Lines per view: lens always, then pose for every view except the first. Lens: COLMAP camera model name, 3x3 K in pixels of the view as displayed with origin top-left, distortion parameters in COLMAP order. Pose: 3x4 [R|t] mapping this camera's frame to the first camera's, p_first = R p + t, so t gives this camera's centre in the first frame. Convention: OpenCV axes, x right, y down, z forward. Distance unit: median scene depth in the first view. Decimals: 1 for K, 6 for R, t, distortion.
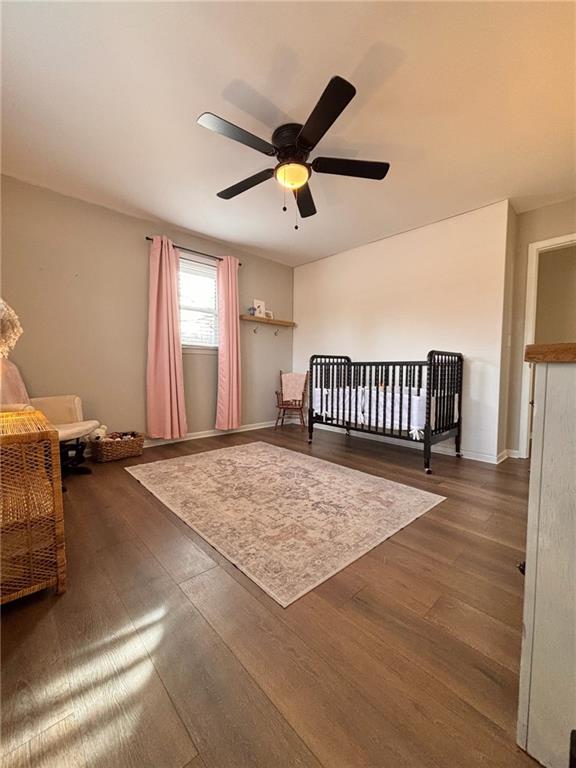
lens RADIAL K [[307.5, 0, 288.0], [0, 307.5, 384.0], [0, 0, 1]] dist [0.001393, 0.000023]
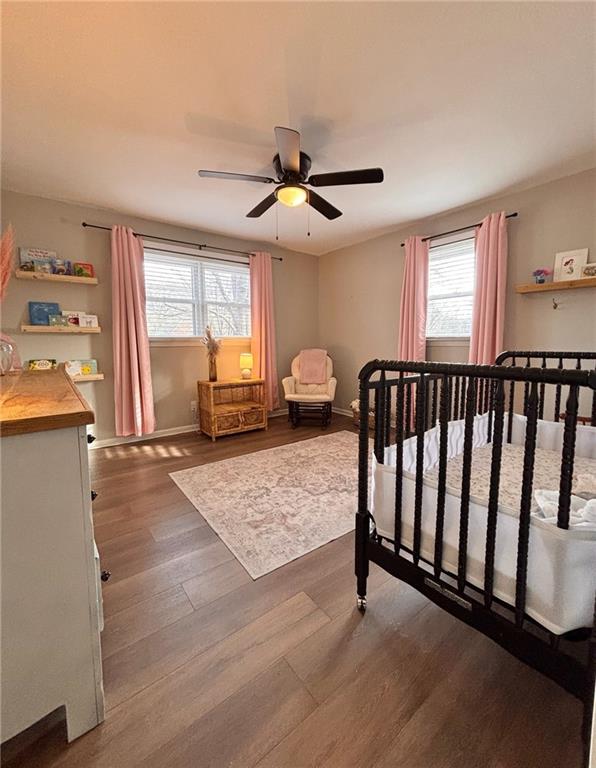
lens RADIAL K [[318.2, 0, 298.1], [0, 318.2, 371.2], [0, 0, 1]] dist [-0.001048, -0.000020]
pose [[-0.089184, 0.091227, -0.991829, 1.099358], [-0.052422, 0.993987, 0.096139, -0.153246], [0.994635, 0.060568, -0.083866, 1.066319]]
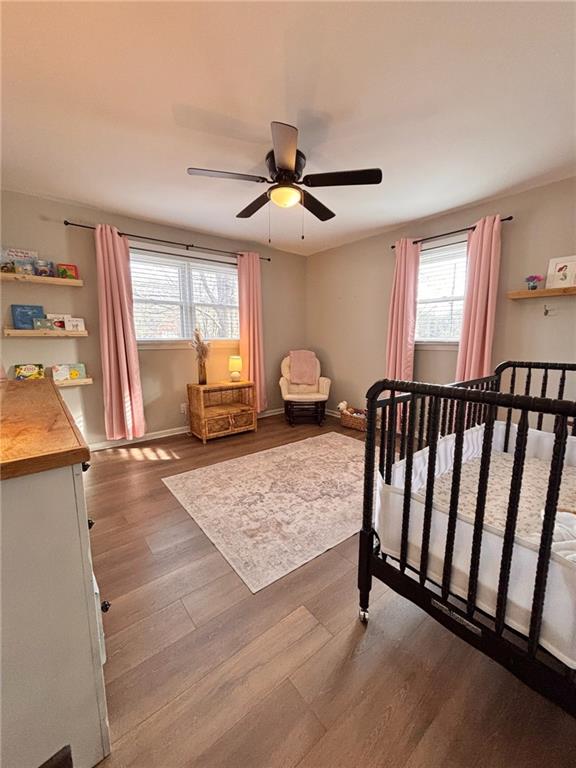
lens RADIAL K [[307.9, 0, 288.0], [0, 307.9, 384.0], [0, 0, 1]] dist [-0.001190, -0.000034]
pose [[-0.066472, 0.145251, -0.987159, 1.056371], [-0.055372, 0.987286, 0.148998, -0.184736], [0.996251, 0.064565, -0.057584, 1.025788]]
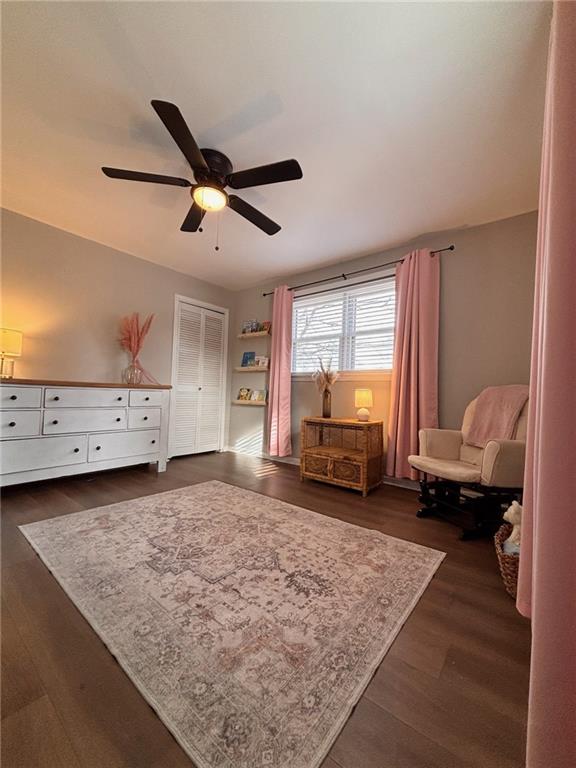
lens RADIAL K [[307.9, 0, 288.0], [0, 307.9, 384.0], [0, 0, 1]] dist [-0.001190, -0.000034]
pose [[-0.988081, -0.041844, -0.148137, -0.109079], [-0.044885, 0.998843, 0.017239, -0.095012], [0.147245, 0.023683, -0.988817, 1.892360]]
